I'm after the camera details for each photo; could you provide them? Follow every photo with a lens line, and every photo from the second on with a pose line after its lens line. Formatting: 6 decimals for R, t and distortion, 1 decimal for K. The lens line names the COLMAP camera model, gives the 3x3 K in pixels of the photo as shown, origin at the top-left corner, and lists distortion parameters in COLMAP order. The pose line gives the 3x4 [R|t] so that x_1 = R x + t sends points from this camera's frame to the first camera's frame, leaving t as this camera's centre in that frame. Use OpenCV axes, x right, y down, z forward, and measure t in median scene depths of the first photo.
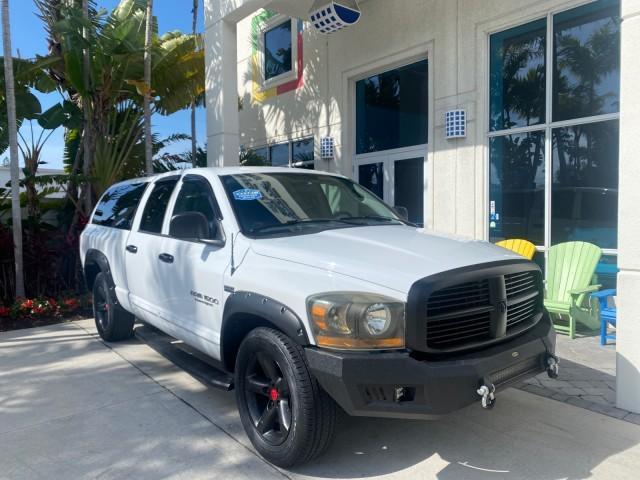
lens RADIAL K [[496.8, 0, 318.6], [0, 496.8, 237.1], [0, 0, 1]] dist [0.010748, -0.006087]
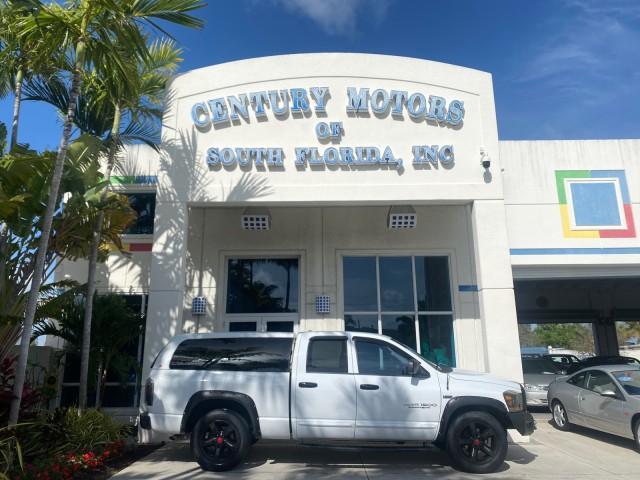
lens RADIAL K [[486.2, 0, 318.0], [0, 486.2, 241.5], [0, 0, 1]] dist [0.123315, -0.211245]
pose [[0.631205, 0.187372, 0.752643, -0.962636], [0.032917, 0.963035, -0.267356, 0.003255], [-0.774917, 0.193532, 0.601705, 0.009396]]
